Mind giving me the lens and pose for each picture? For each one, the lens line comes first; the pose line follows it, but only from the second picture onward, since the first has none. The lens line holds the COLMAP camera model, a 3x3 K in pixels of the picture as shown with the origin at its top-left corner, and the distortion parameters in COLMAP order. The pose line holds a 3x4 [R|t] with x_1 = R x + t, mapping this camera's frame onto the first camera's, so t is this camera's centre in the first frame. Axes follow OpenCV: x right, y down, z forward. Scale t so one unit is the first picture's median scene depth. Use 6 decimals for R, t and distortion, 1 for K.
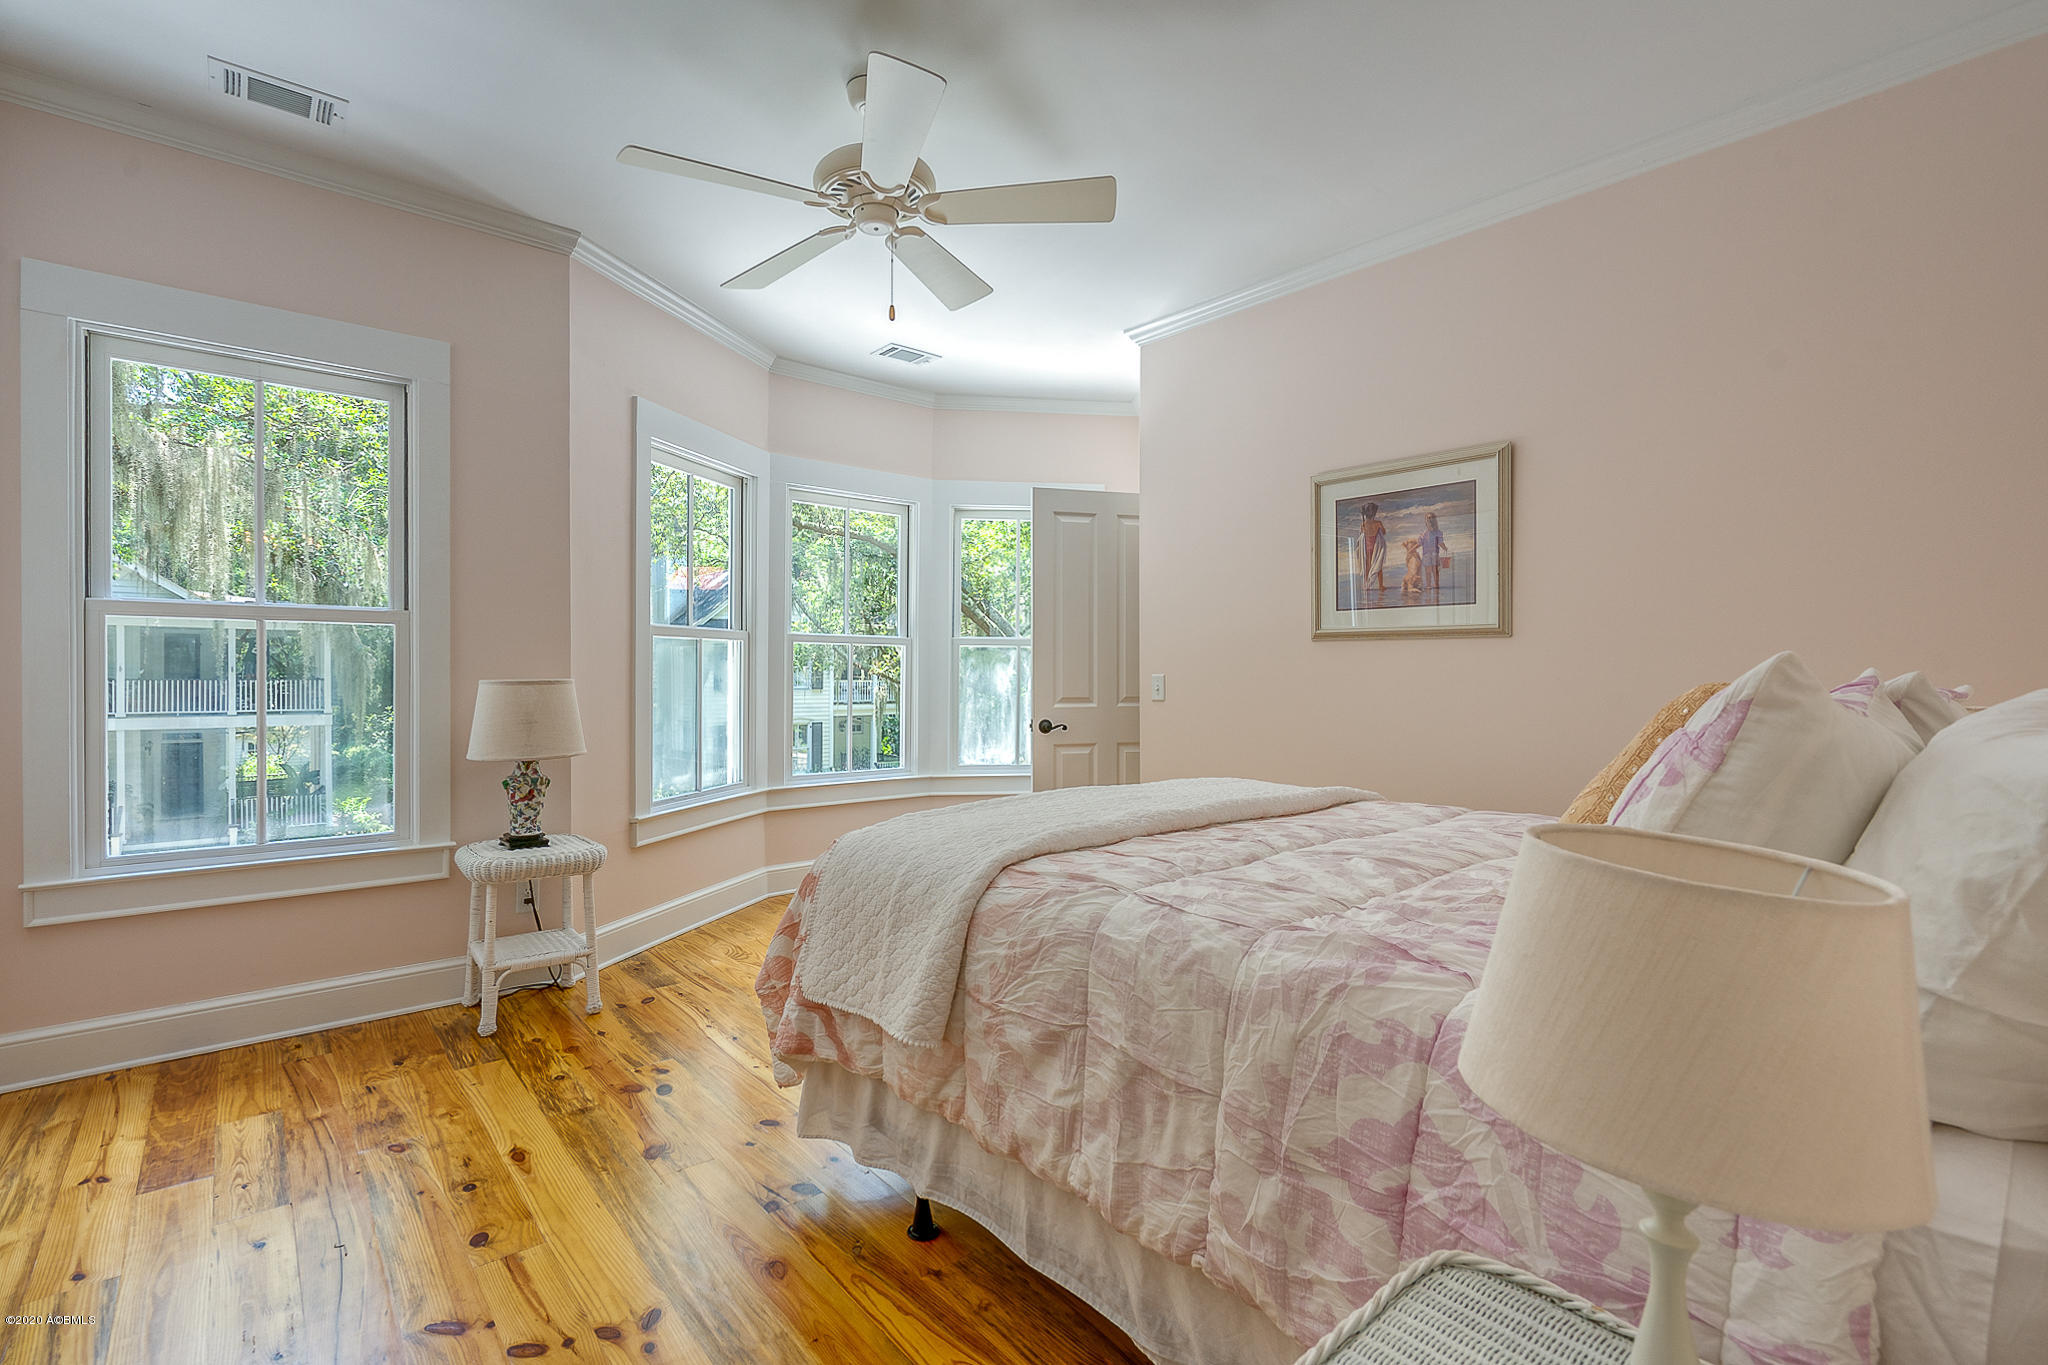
lens RADIAL K [[926.5, 0, 1026.1], [0, 926.5, 674.4], [0, 0, 1]] dist [-0.001618, 0.000050]
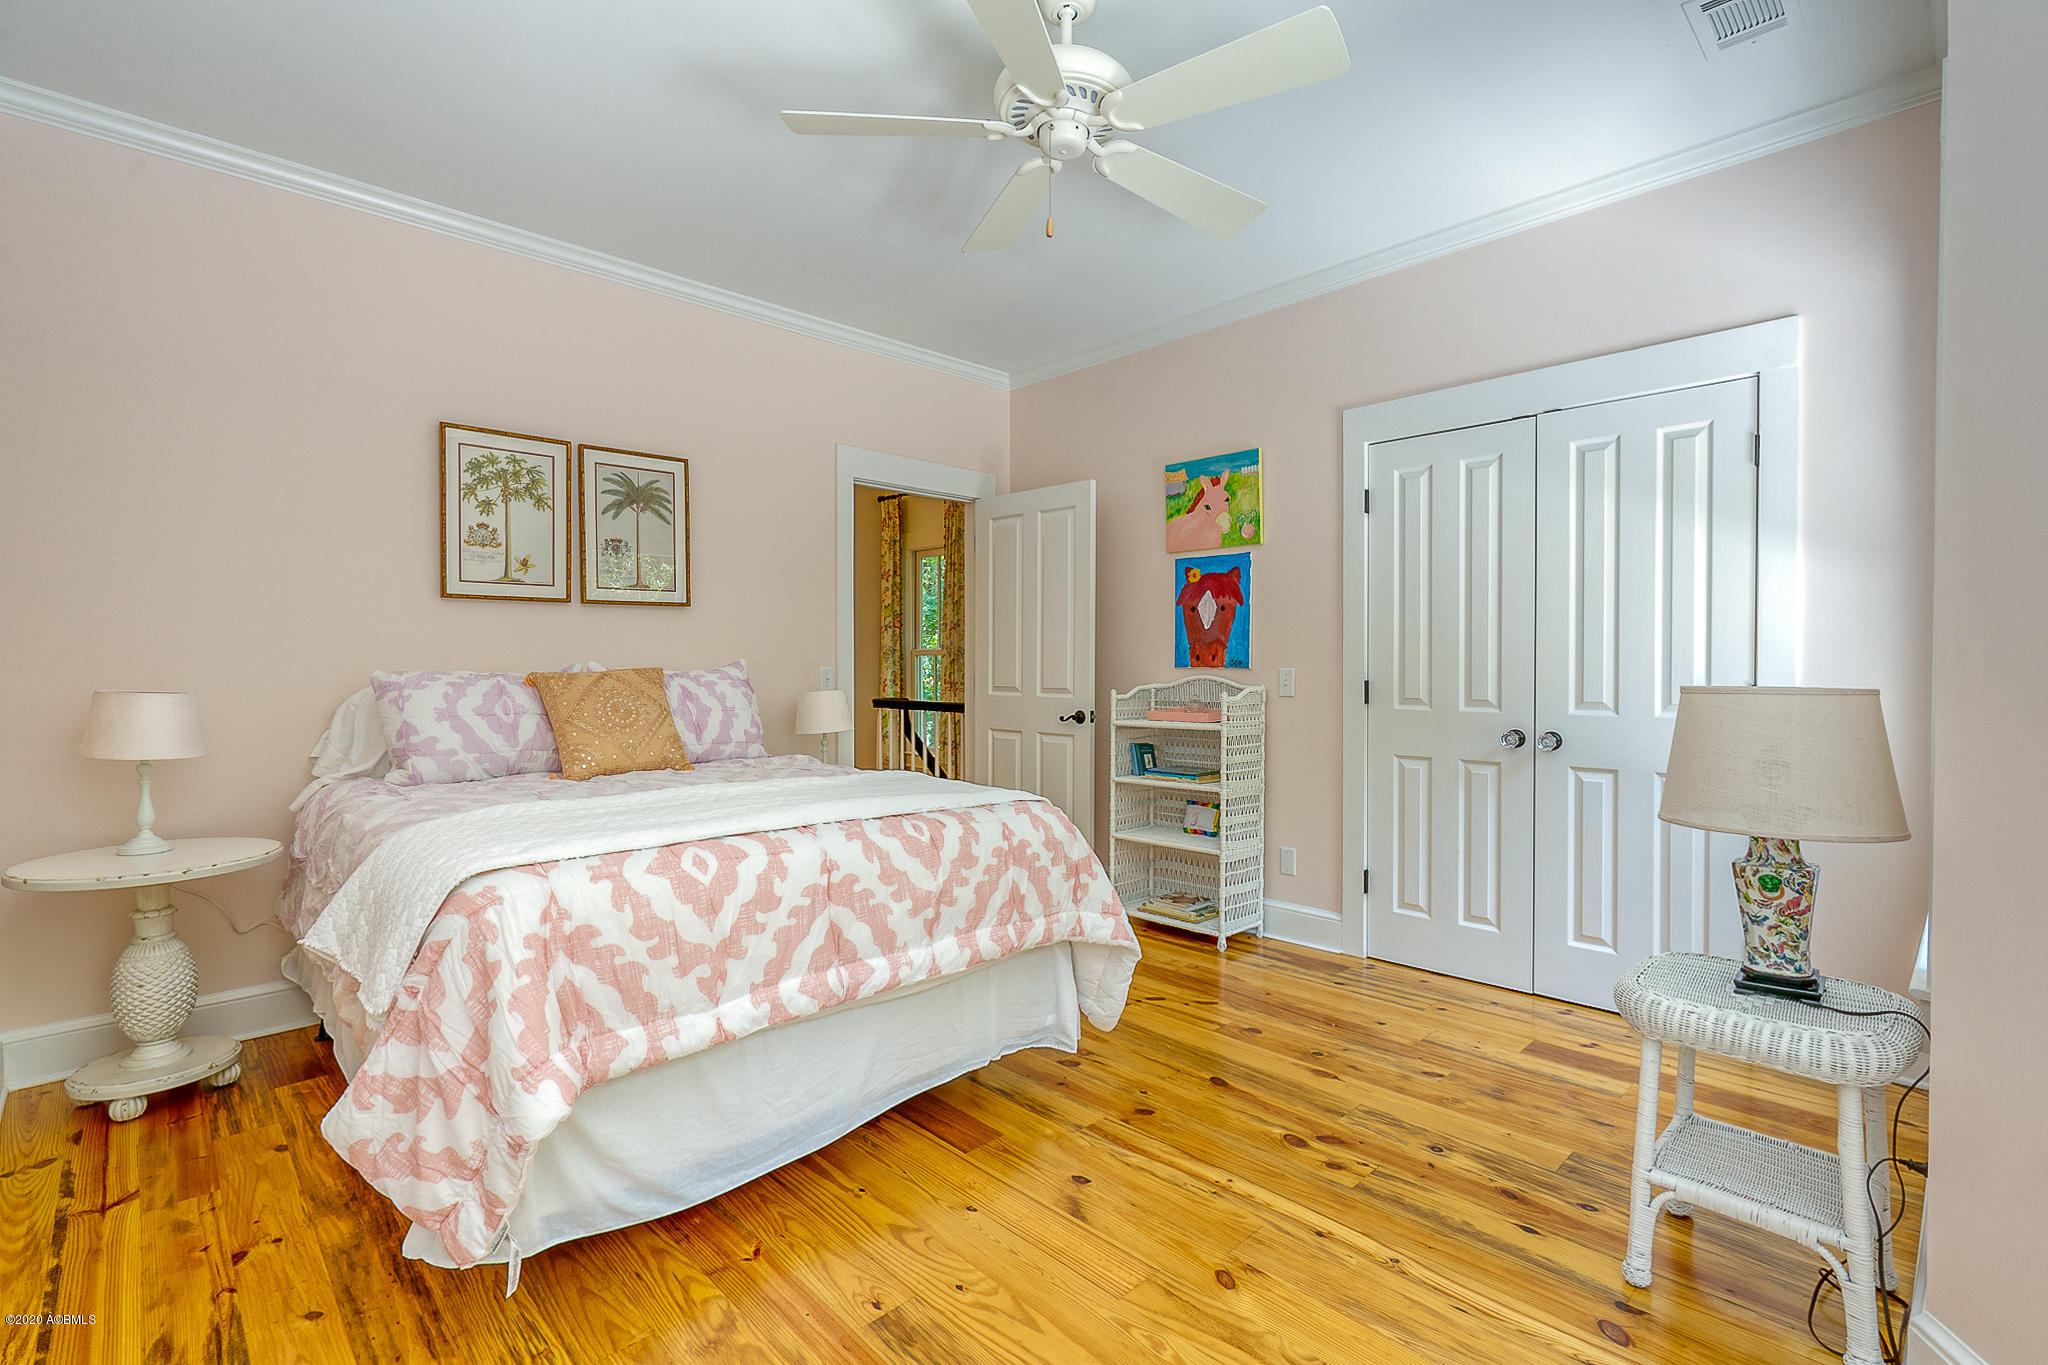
lens RADIAL K [[926.5, 0, 1023.6], [0, 926.5, 677.3], [0, 0, 1]] dist [-0.001618, 0.000050]
pose [[-0.998332, -0.001253, -0.057713, -0.077182], [-0.002192, 0.999866, 0.016207, -0.012853], [0.057685, 0.016306, -0.998202, 1.915897]]
